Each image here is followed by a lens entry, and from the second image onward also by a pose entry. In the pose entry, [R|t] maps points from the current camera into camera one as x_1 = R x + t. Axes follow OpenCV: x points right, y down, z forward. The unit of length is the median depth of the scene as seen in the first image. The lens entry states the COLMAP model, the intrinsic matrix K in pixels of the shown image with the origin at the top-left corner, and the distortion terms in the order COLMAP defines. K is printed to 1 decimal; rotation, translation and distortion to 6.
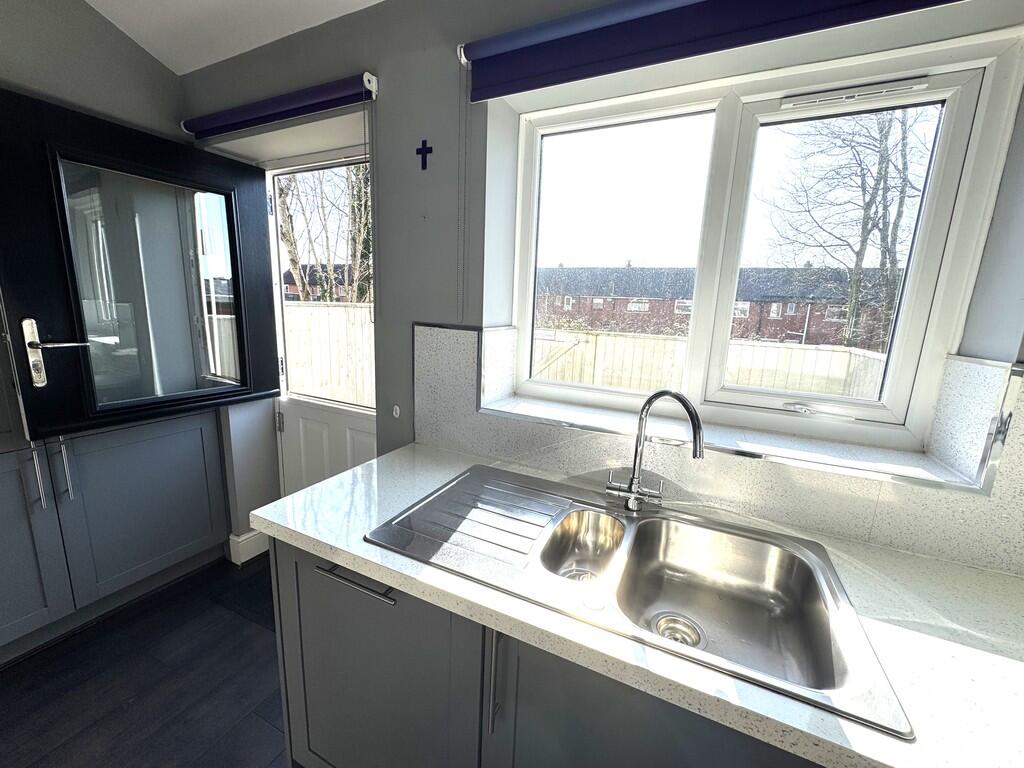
lens RADIAL K [[410.8, 0, 504.5], [0, 410.8, 384.2], [0, 0, 1]] dist [0.007244, 0.000079]
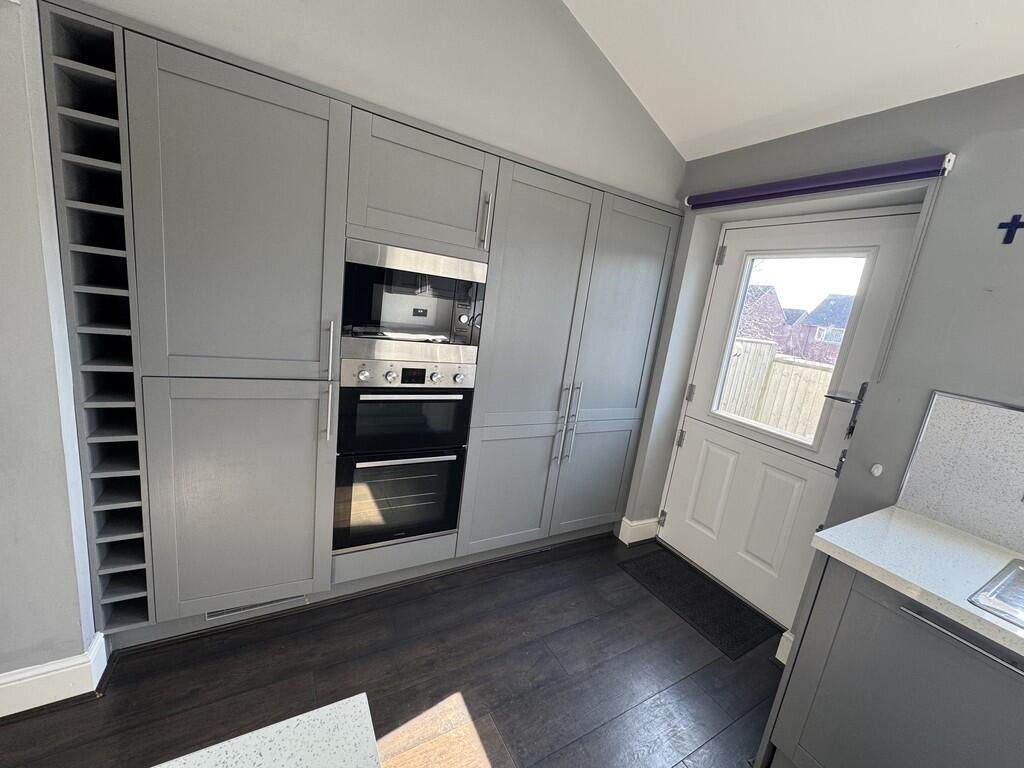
lens RADIAL K [[408.3, 0, 509.4], [0, 408.3, 384.0], [0, 0, 1]] dist [0.000655, 0.000304]
pose [[0.825990, 0.181515, -0.533660, -0.603034], [-0.199960, 0.979518, 0.023671, 0.018415], [0.527026, 0.087159, 0.845368, -0.421542]]
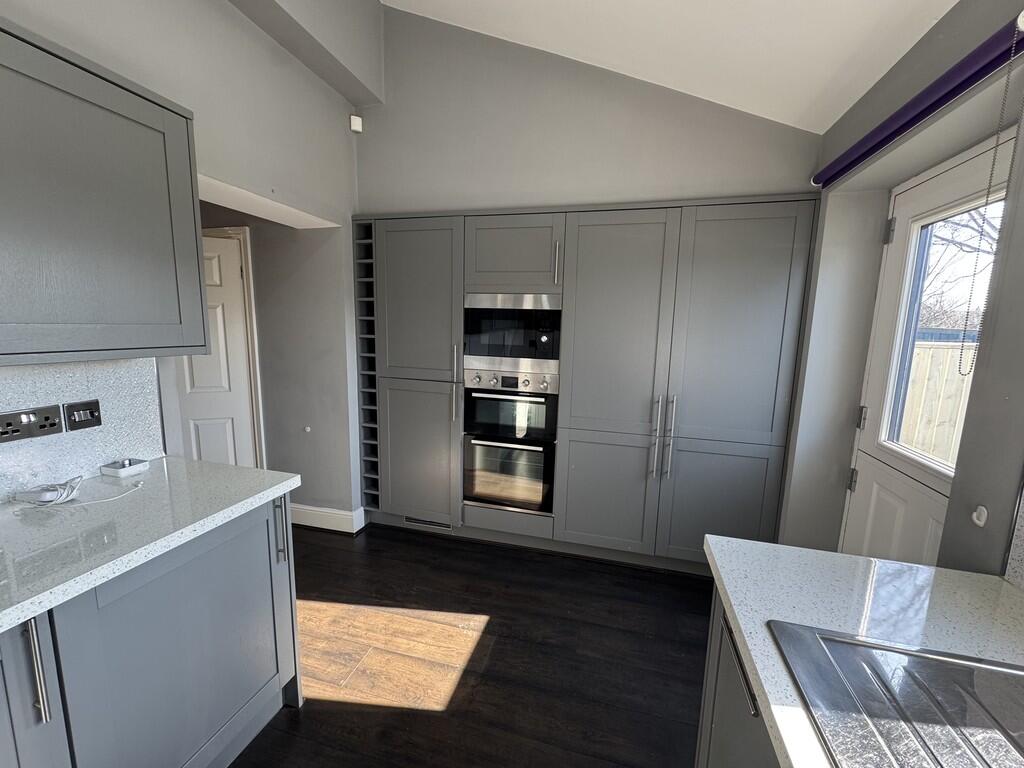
lens RADIAL K [[407.8, 0, 512.4], [0, 407.8, 384.4], [0, 0, 1]] dist [0.000701, 0.000064]
pose [[0.194620, 0.110157, -0.974674, 0.217664], [-0.200400, 0.977180, 0.070425, -0.035626], [0.960189, 0.181618, 0.212254, 0.160679]]
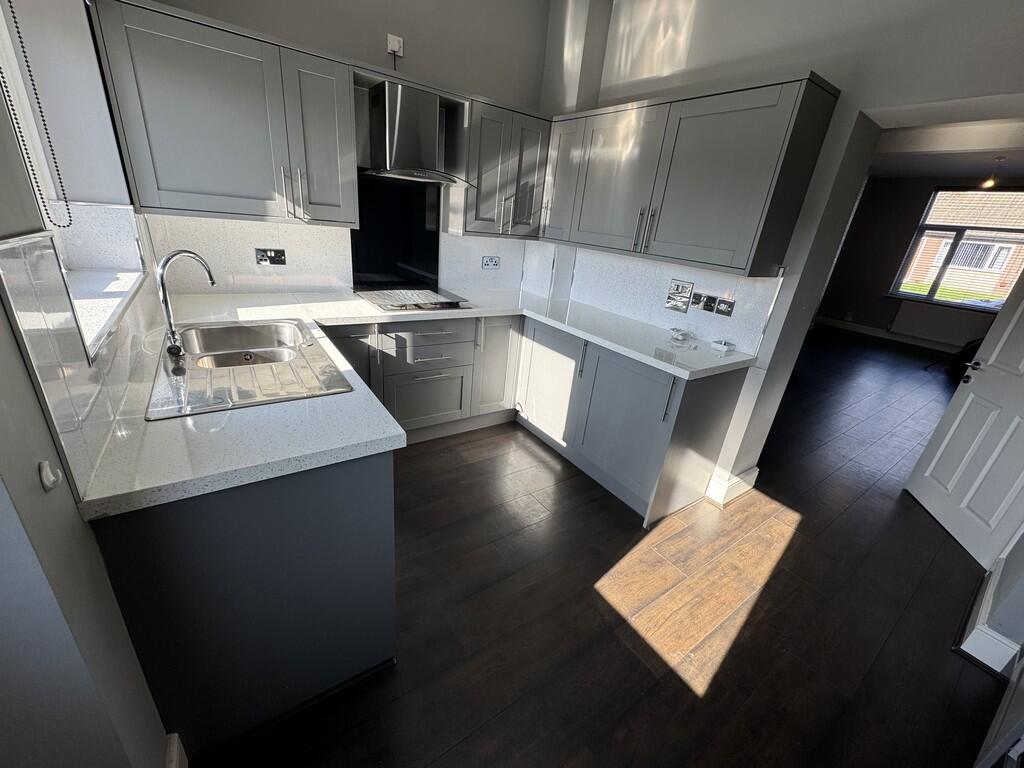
lens RADIAL K [[410.0, 0, 517.3], [0, 410.0, 387.5], [0, 0, 1]] dist [-0.000624, 0.000109]
pose [[-0.867165, -0.296616, 0.400055, -0.960144], [-0.039453, 0.841679, 0.538535, -0.282120], [-0.496456, 0.451215, -0.741577, 1.207048]]
